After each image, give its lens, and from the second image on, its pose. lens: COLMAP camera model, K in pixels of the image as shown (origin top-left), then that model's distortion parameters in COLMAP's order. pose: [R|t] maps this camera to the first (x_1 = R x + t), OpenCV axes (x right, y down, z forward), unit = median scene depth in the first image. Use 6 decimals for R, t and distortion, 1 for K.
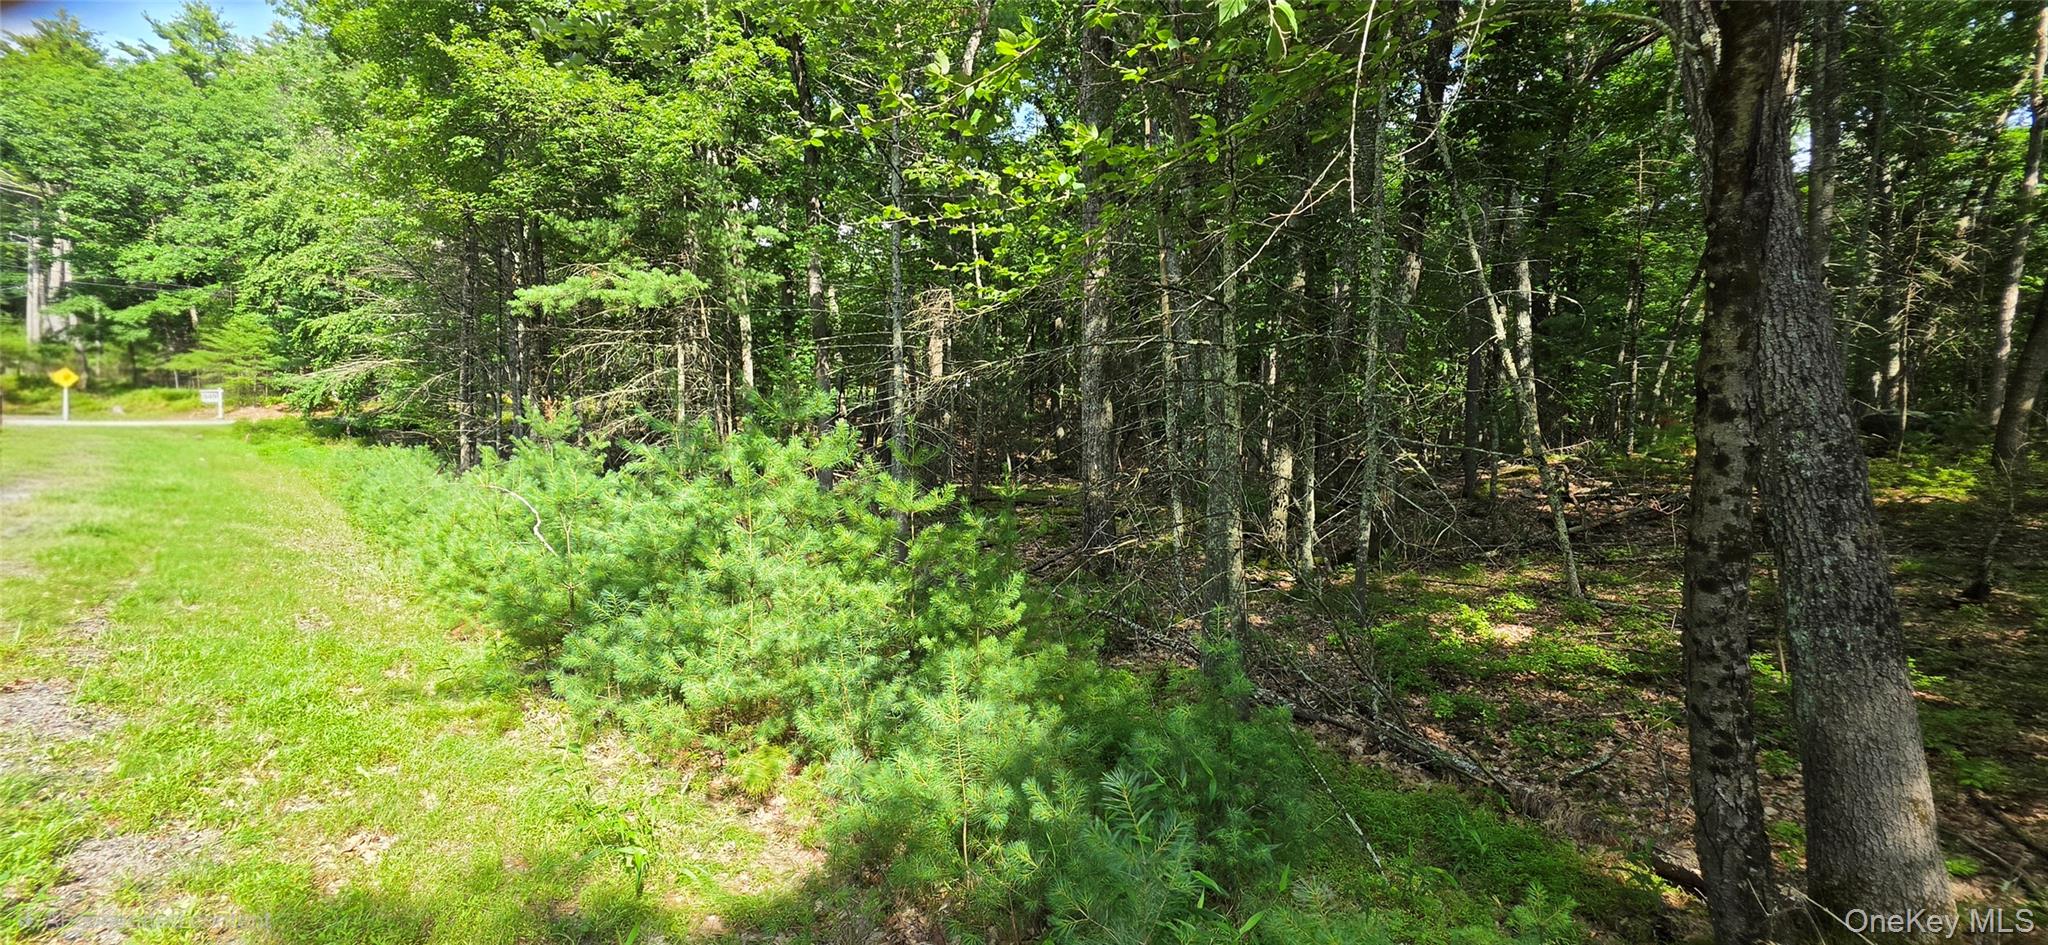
lens RADIAL K [[824.9, 0, 1018.0], [0, 824.9, 472.1], [0, 0, 1]] dist [-0.001803, 0.000546]
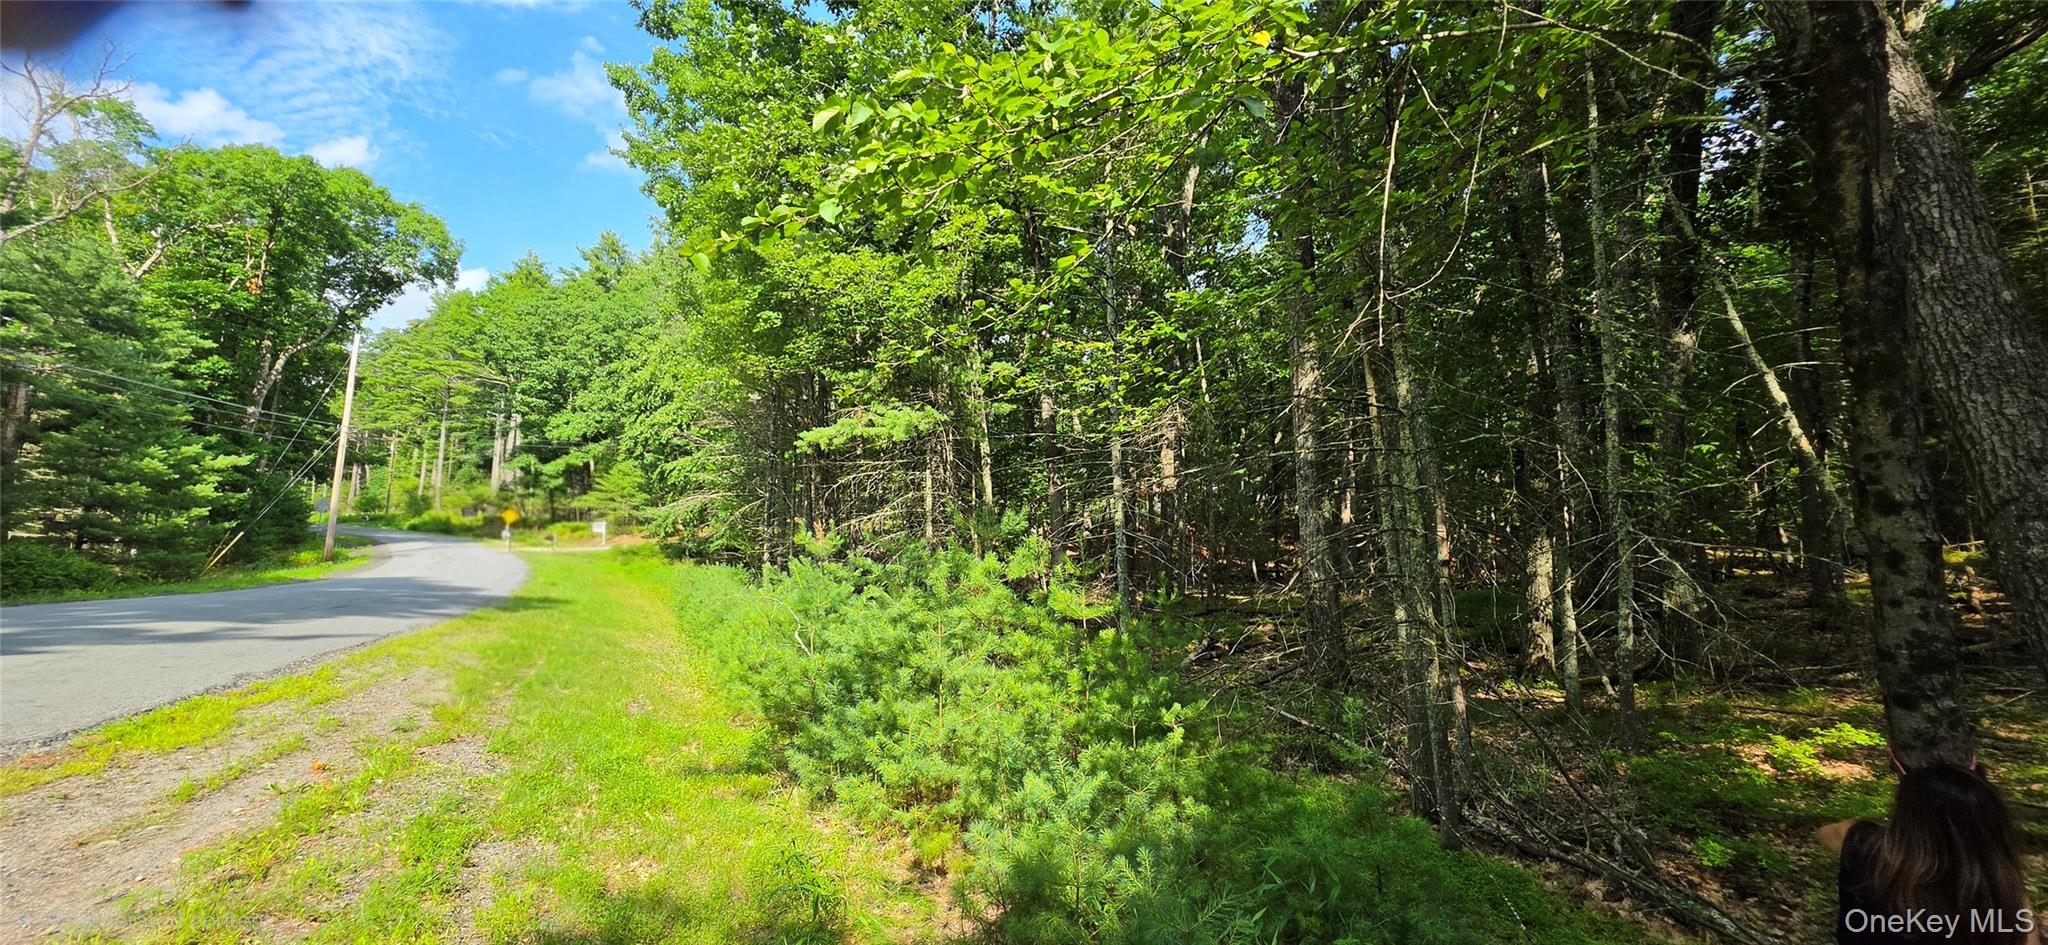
lens RADIAL K [[824.9, 0, 1014.1], [0, 824.9, 471.2], [0, 0, 1]] dist [-0.001803, 0.000546]
pose [[0.952134, -0.050996, -0.301397, 0.068632], [0.010058, 0.990678, -0.135850, 0.001328], [0.305515, 0.126316, 0.943772, -0.049360]]
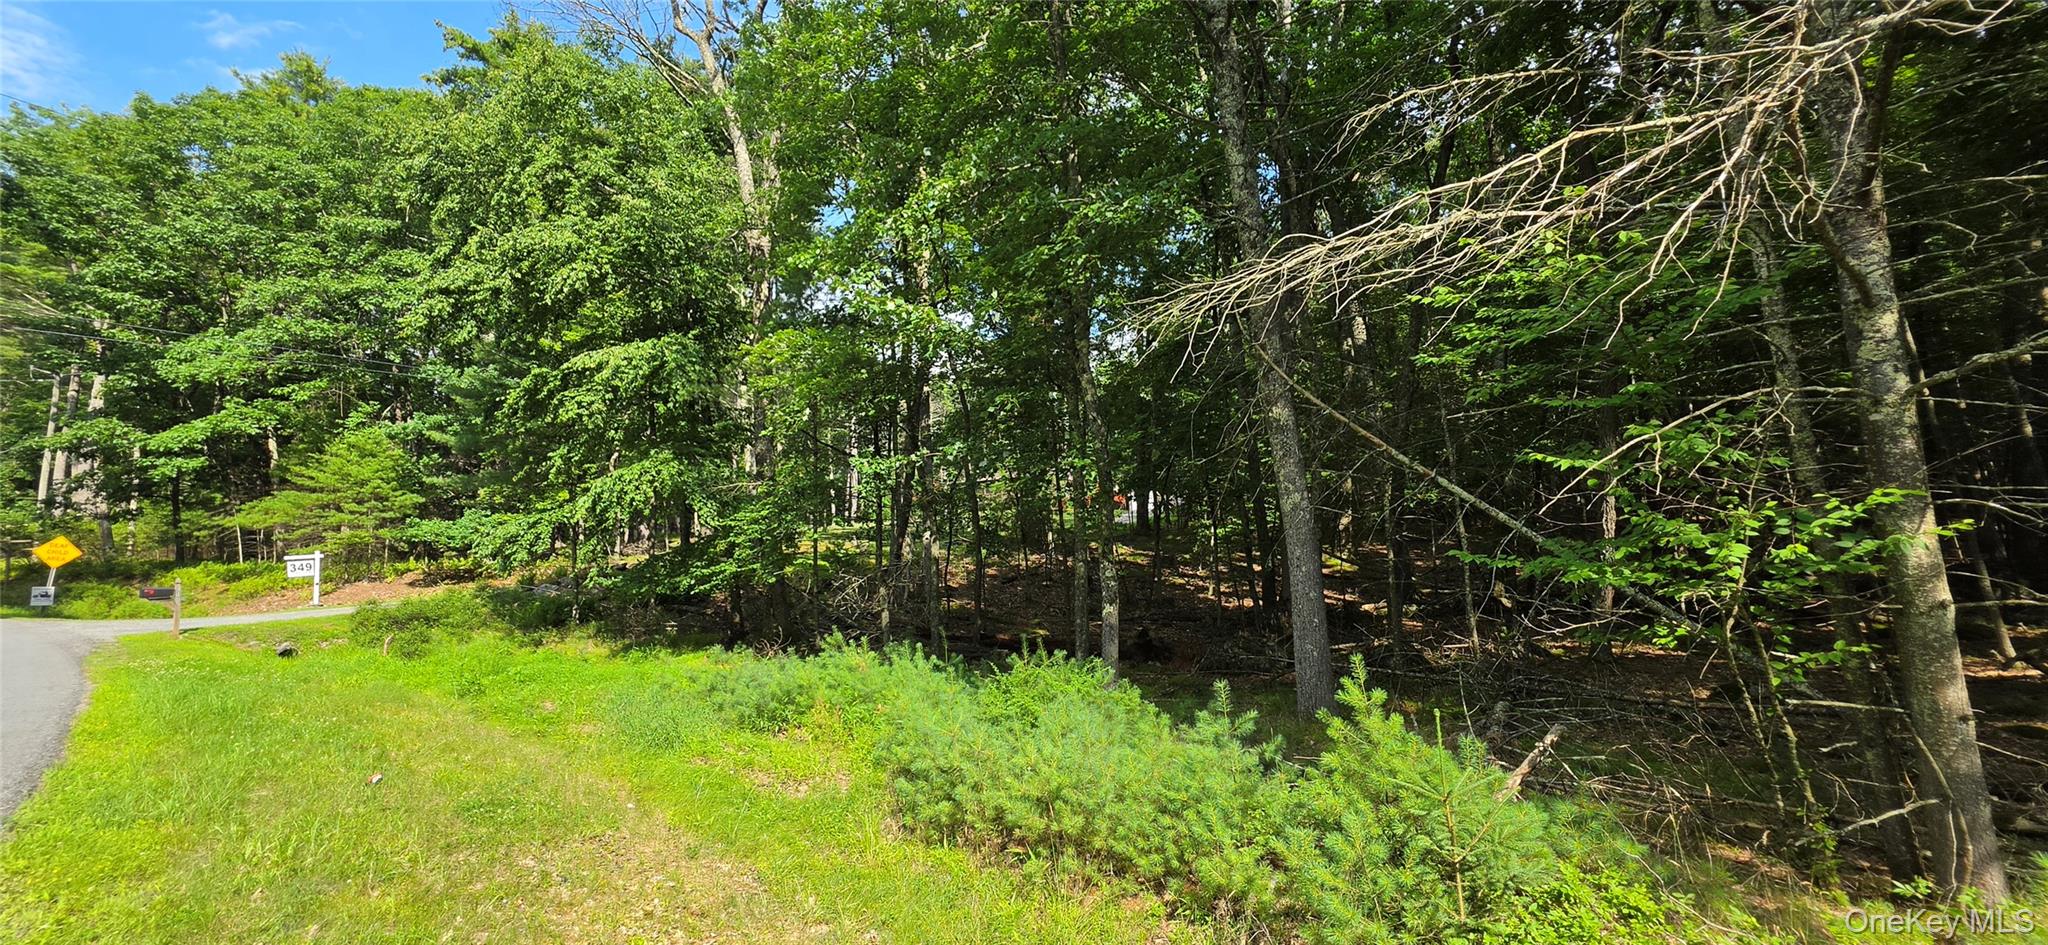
lens RADIAL K [[824.9, 0, 1000.6], [0, 824.9, 476.4], [0, 0, 1]] dist [-0.001803, 0.000546]
pose [[0.996213, -0.078954, -0.036413, -3.118911], [0.072415, 0.985237, -0.155125, -0.204646], [0.048123, 0.151900, 0.987224, 2.983742]]
